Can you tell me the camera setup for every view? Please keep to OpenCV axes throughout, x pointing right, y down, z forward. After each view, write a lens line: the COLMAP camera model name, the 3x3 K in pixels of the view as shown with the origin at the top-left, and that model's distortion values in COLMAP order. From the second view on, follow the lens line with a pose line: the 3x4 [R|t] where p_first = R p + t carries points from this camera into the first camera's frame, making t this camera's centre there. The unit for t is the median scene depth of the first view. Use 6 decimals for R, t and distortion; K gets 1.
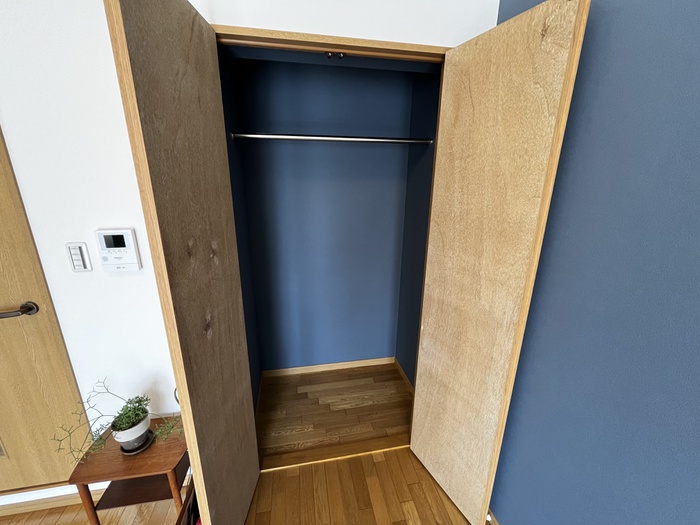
lens RADIAL K [[283.9, 0, 350.0], [0, 283.9, 262.5], [0, 0, 1]] dist [-0.003203, -0.000241]
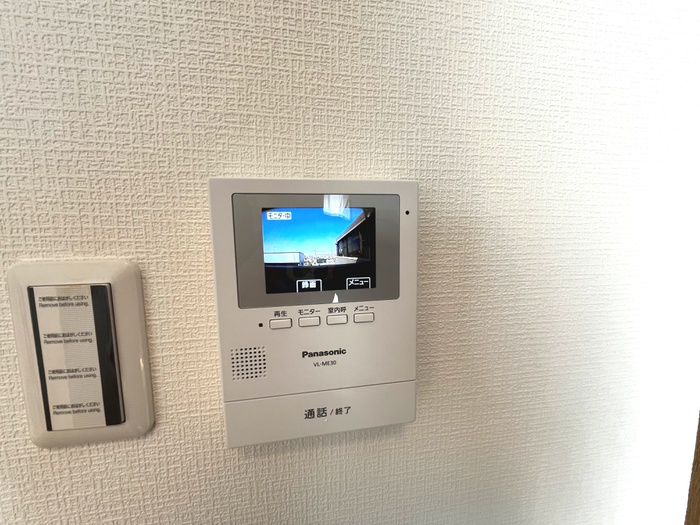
lens RADIAL K [[283.9, 0, 350.0], [0, 283.9, 262.5], [0, 0, 1]] dist [-0.003203, -0.000241]
pose [[0.999800, -0.019730, -0.003211, -0.801214], [0.018972, 0.987186, -0.158442, -0.042627], [0.006296, 0.158349, 0.987363, 0.829422]]
